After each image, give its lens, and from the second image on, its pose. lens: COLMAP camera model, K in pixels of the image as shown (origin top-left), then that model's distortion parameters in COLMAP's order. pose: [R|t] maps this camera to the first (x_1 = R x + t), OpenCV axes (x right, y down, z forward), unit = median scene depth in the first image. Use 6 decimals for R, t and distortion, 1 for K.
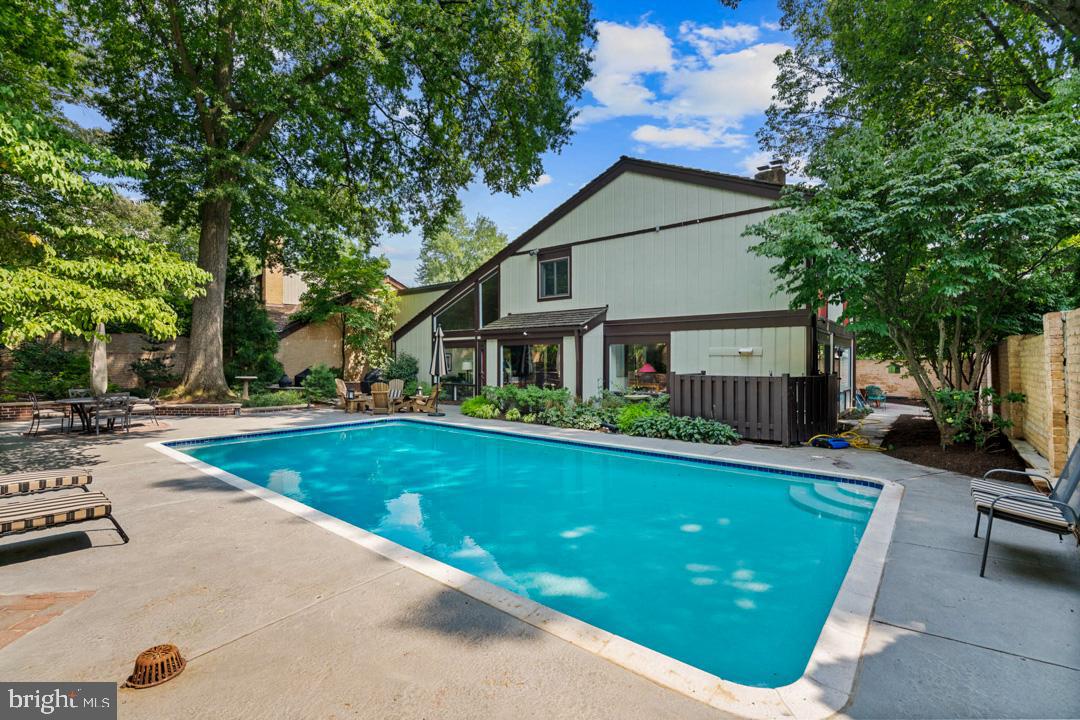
lens RADIAL K [[485.2, 0, 531.8], [0, 485.2, 372.2], [0, 0, 1]] dist [-0.004853, 0.001166]
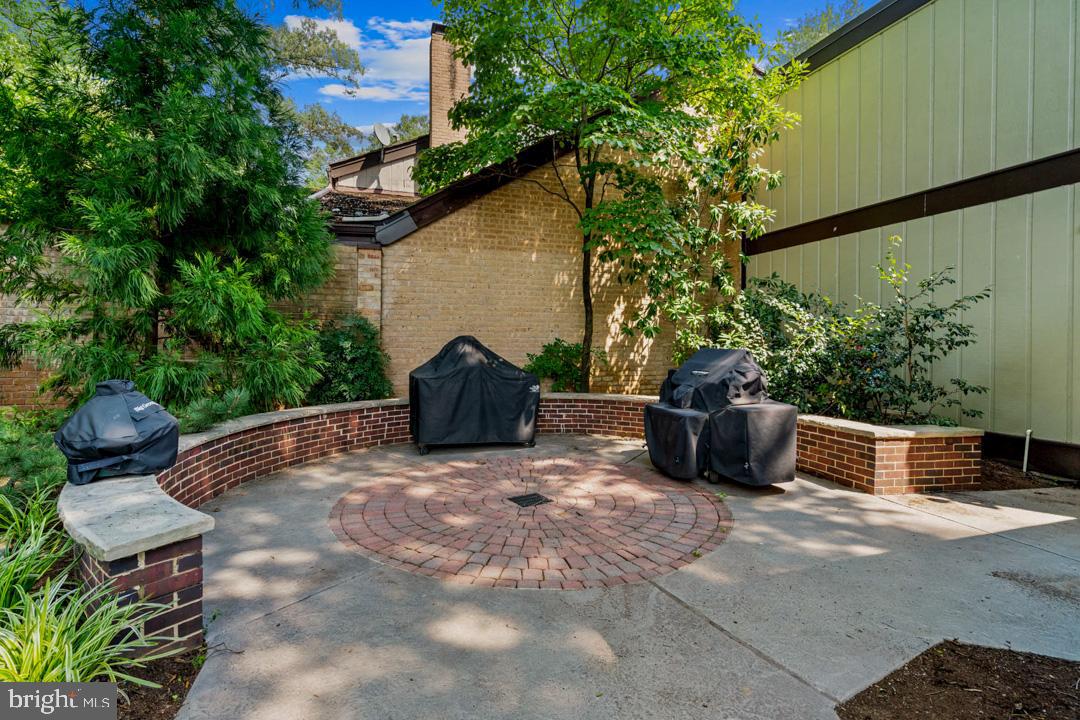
lens RADIAL K [[485.2, 0, 535.0], [0, 485.2, 350.8], [0, 0, 1]] dist [-0.004853, 0.001166]
pose [[0.850736, 0.007358, -0.525542, -0.311769], [-0.012930, 0.999892, -0.006931, -0.004015], [0.525435, 0.012692, 0.850739, 0.874904]]
